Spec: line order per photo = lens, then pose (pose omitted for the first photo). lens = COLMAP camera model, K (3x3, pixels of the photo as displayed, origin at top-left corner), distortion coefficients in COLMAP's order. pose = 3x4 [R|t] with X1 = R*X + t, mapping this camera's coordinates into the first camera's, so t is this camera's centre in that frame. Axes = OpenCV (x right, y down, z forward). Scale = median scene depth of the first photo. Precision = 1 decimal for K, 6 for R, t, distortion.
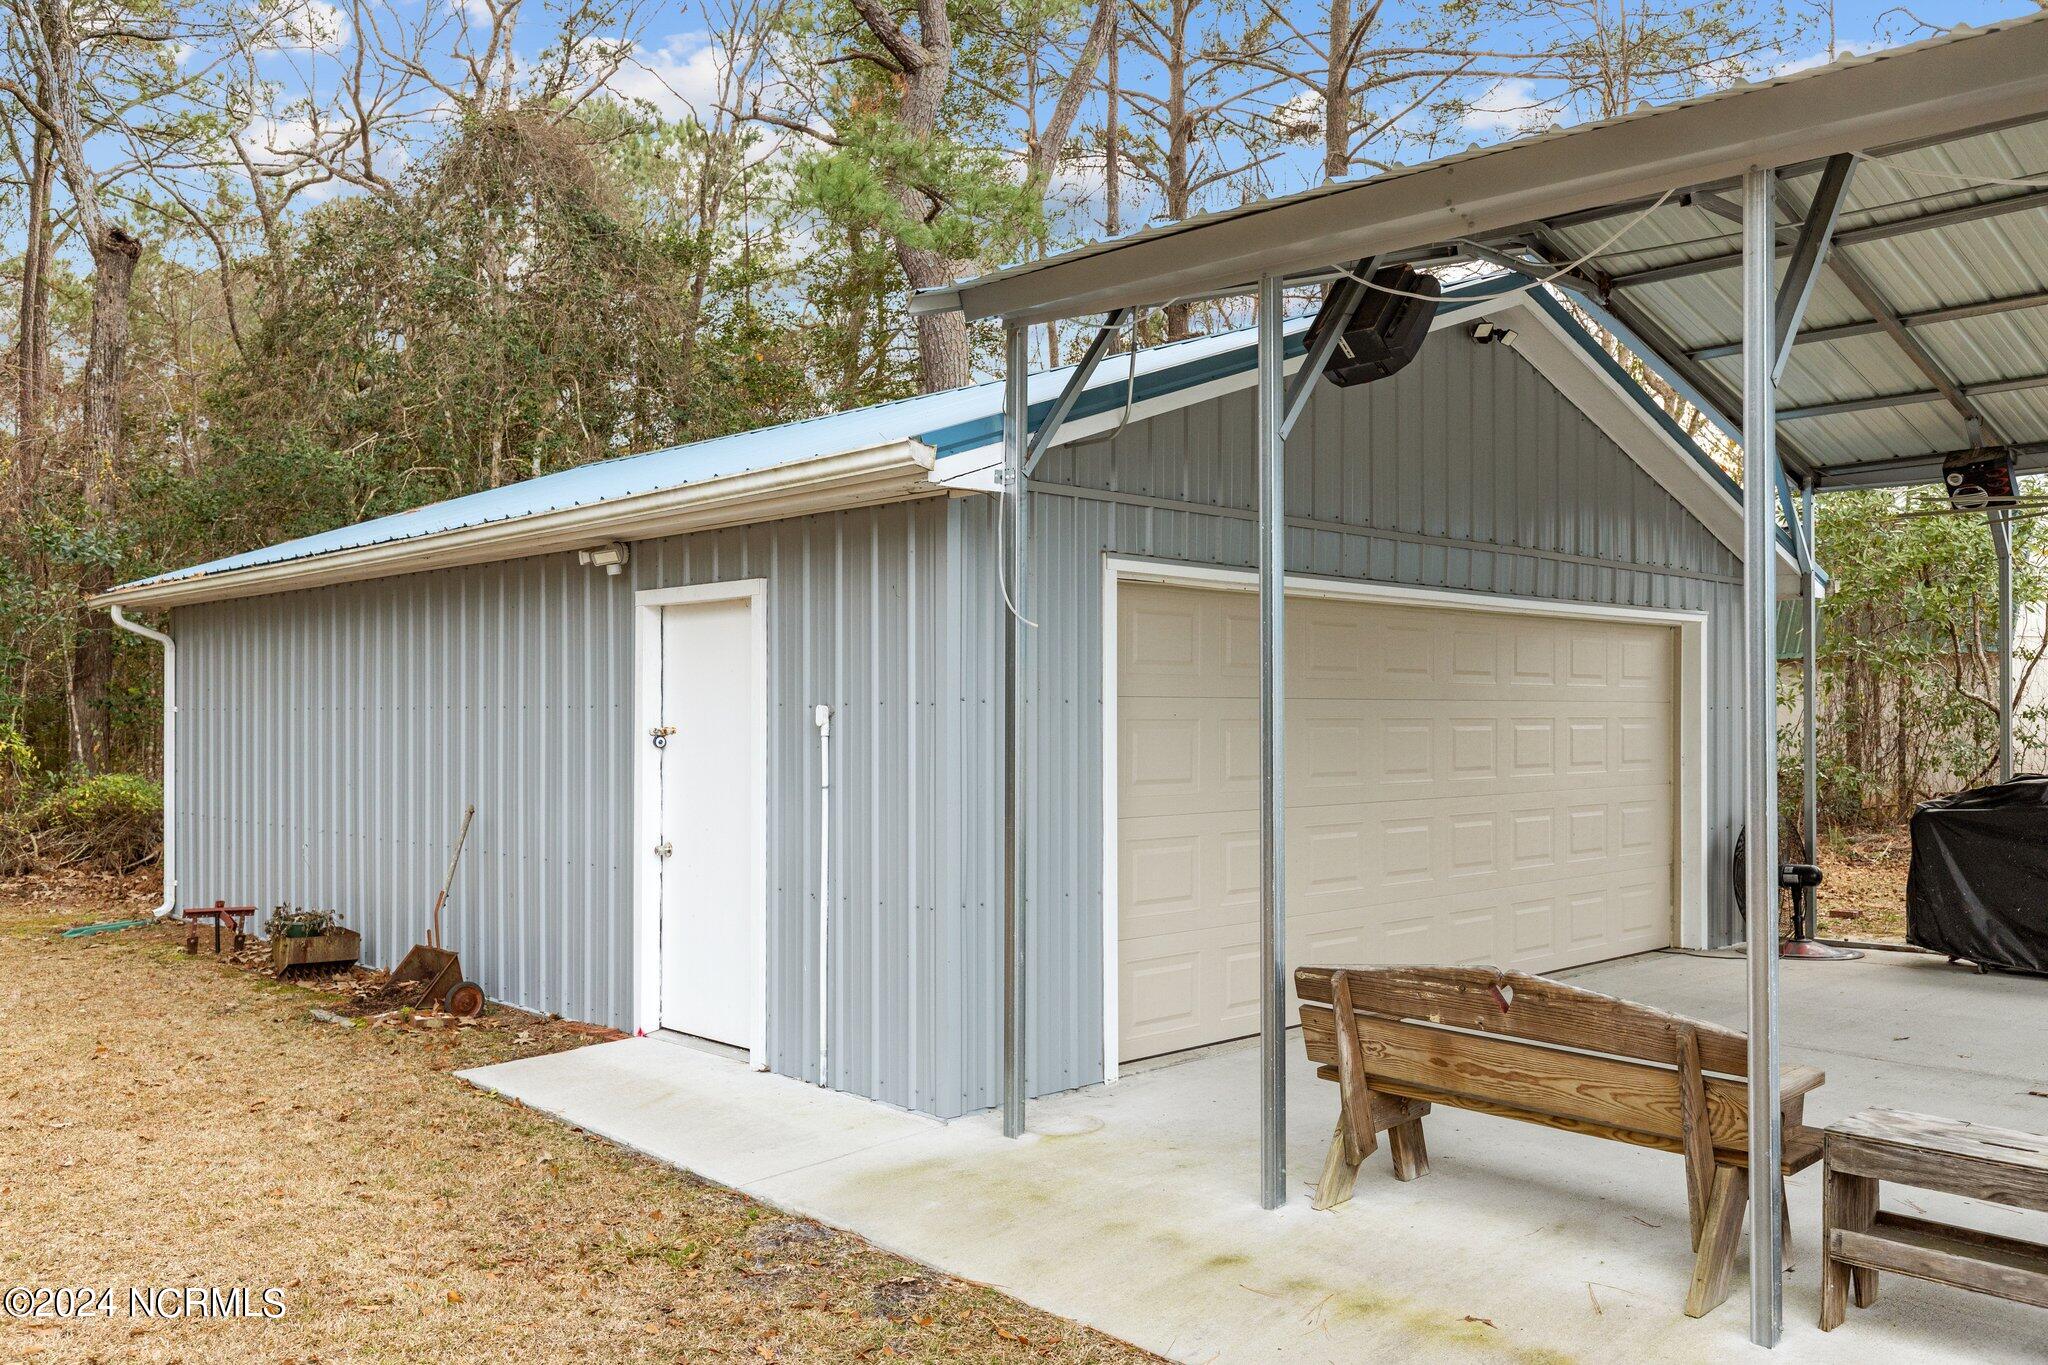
lens RADIAL K [[1626.9, 0, 1027.4], [0, 1626.9, 702.2], [0, 0, 1]] dist [0.014194, 0.002079]
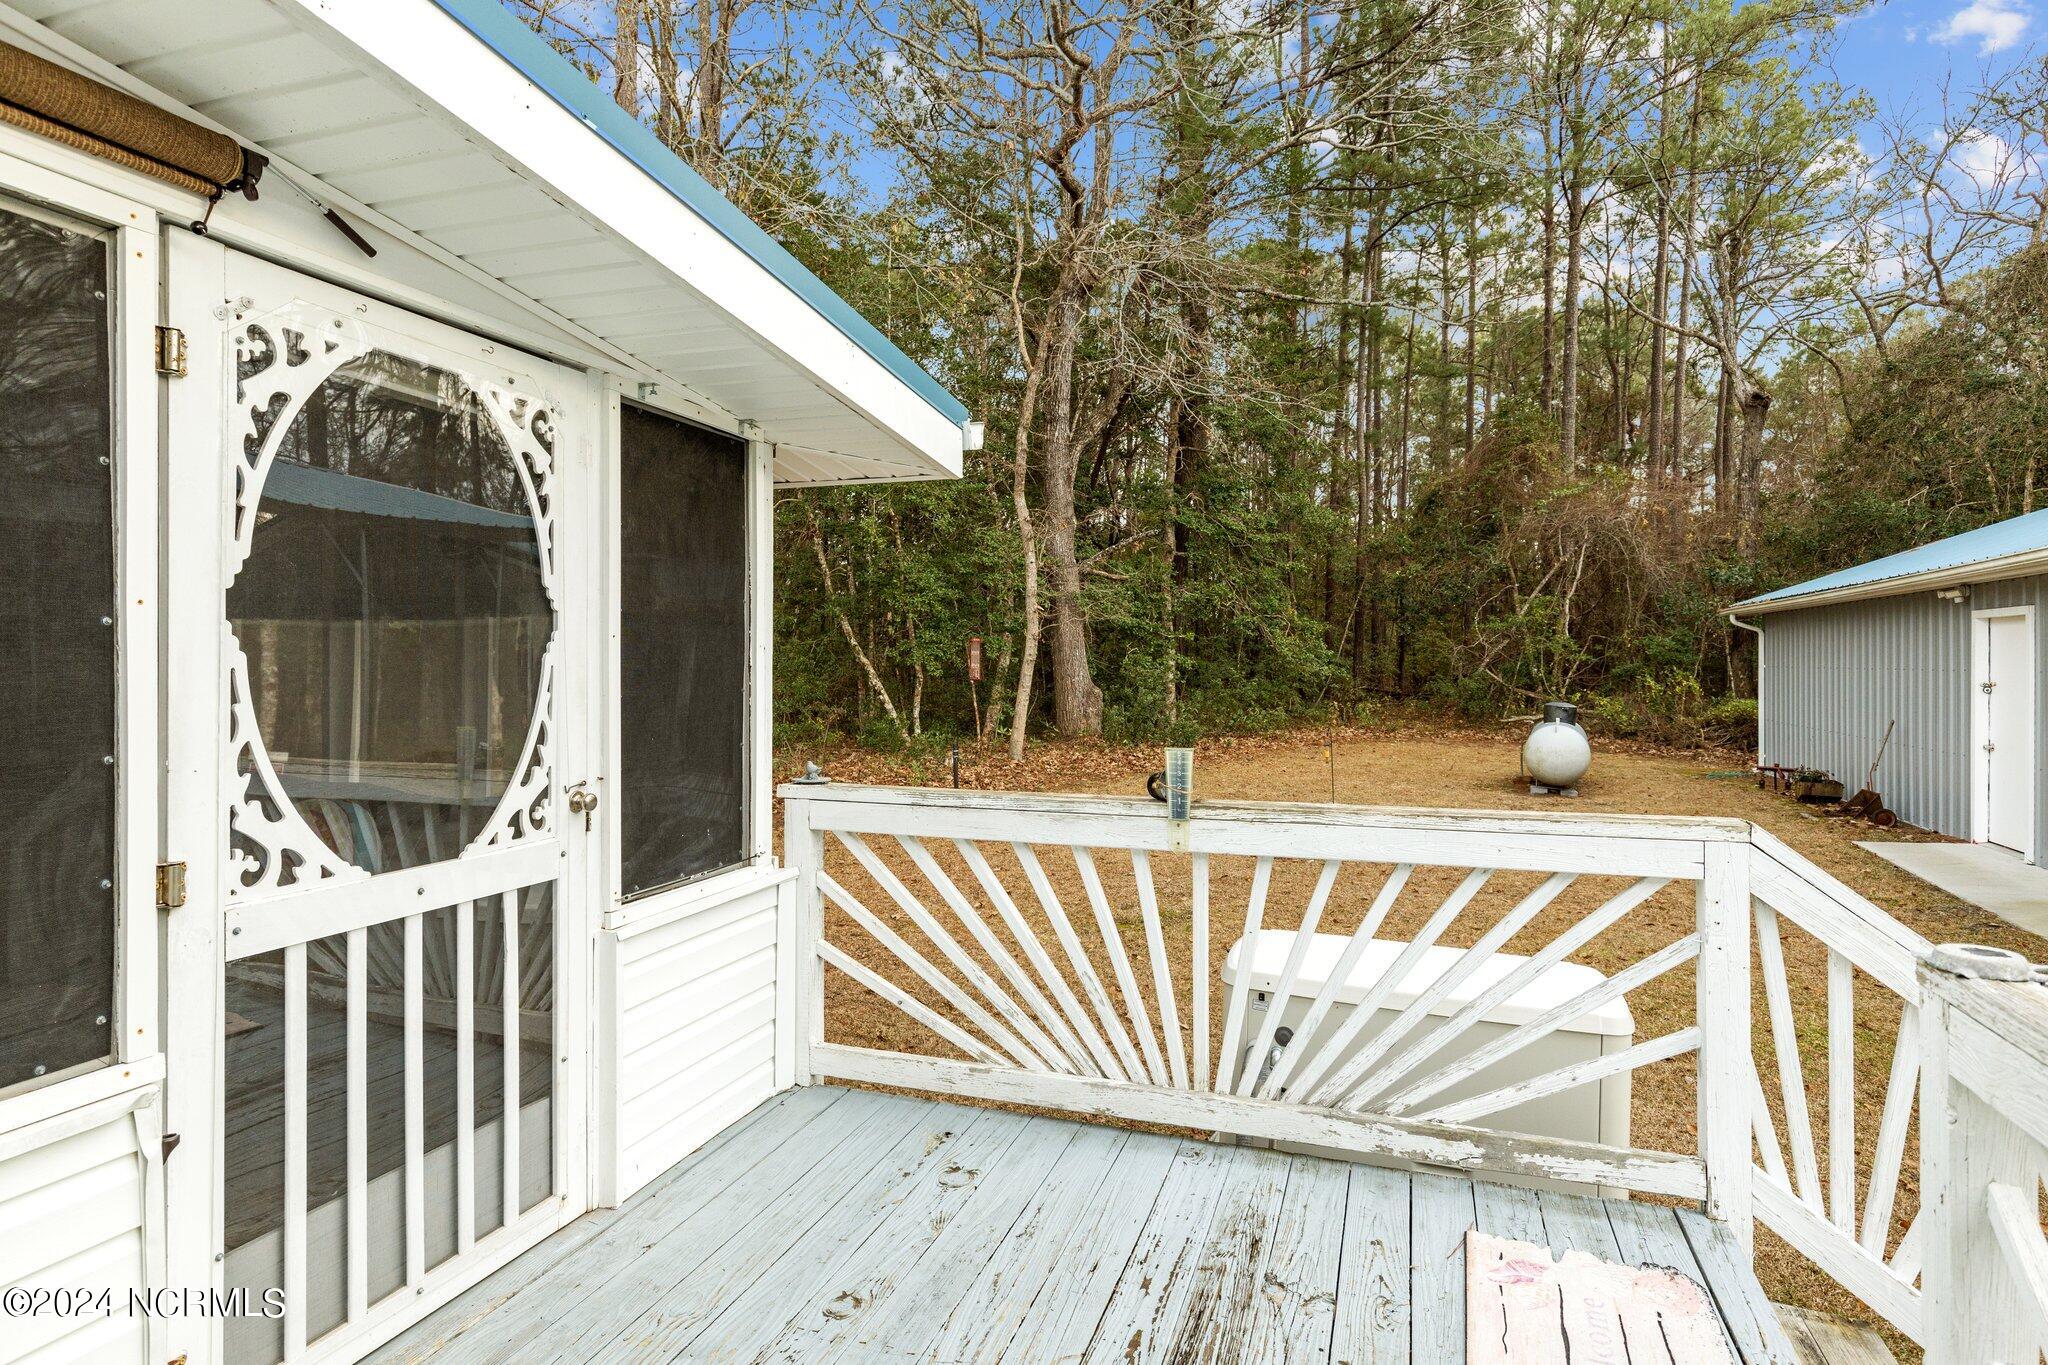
lens RADIAL K [[1073.8, 0, 1024.0], [0, 1073.8, 682.5], [0, 0, 1]] dist [-0.000803, 0.000044]
pose [[0.416244, 0.018550, -0.909064, 0.349045], [0.008052, 0.999677, 0.024086, -0.018247], [0.909217, -0.017346, 0.415960, -0.423334]]
